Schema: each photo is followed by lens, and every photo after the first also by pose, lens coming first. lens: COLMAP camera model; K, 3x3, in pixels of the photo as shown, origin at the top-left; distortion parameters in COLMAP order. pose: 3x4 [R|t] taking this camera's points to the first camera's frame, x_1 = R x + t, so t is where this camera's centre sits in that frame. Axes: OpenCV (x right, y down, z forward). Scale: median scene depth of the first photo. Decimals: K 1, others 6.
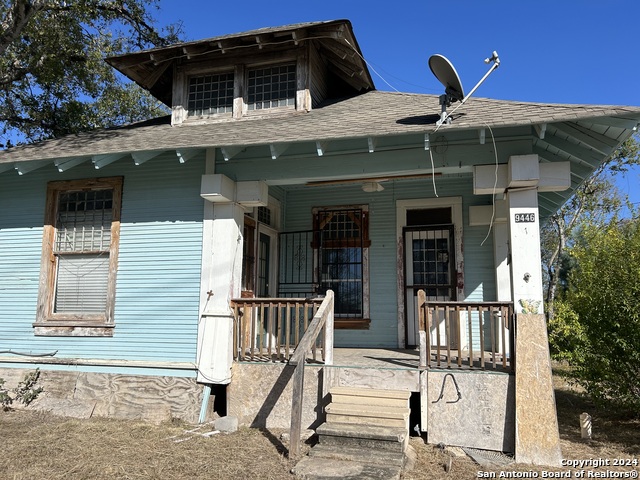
lens RADIAL K [[480.5, 0, 322.1], [0, 480.5, 245.2], [0, 0, 1]] dist [0.042145, -0.039691]
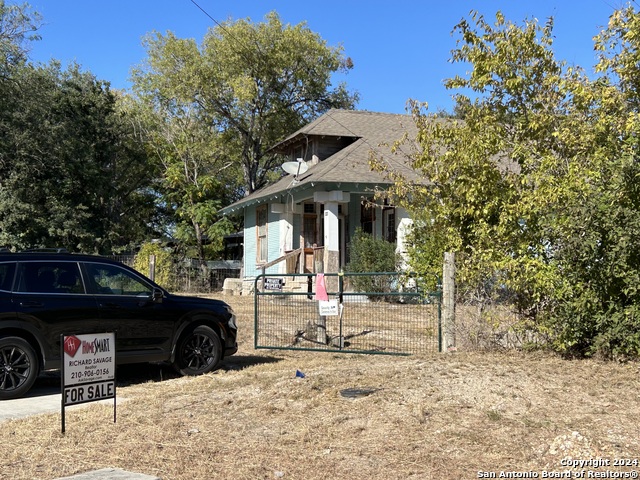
lens RADIAL K [[824.1, 0, 323.3], [0, 824.1, 243.5], [0, 0, 1]] dist [0.112092, 0.000000]
pose [[0.608981, -0.053292, -0.791392, 3.119977], [0.108751, 0.993928, 0.016753, 0.019516], [0.785694, -0.096267, 0.611079, -1.376528]]
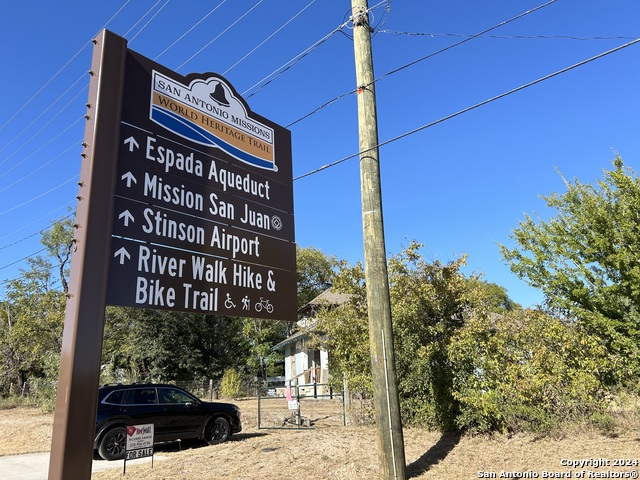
lens RADIAL K [[480.5, 0, 319.6], [0, 480.5, 236.1], [0, 0, 1]] dist [0.042145, -0.039691]
pose [[0.536977, -0.289272, -0.792450, 3.567811], [0.158850, 0.957239, -0.241786, 0.021801], [0.828506, 0.003952, 0.559966, -1.321678]]
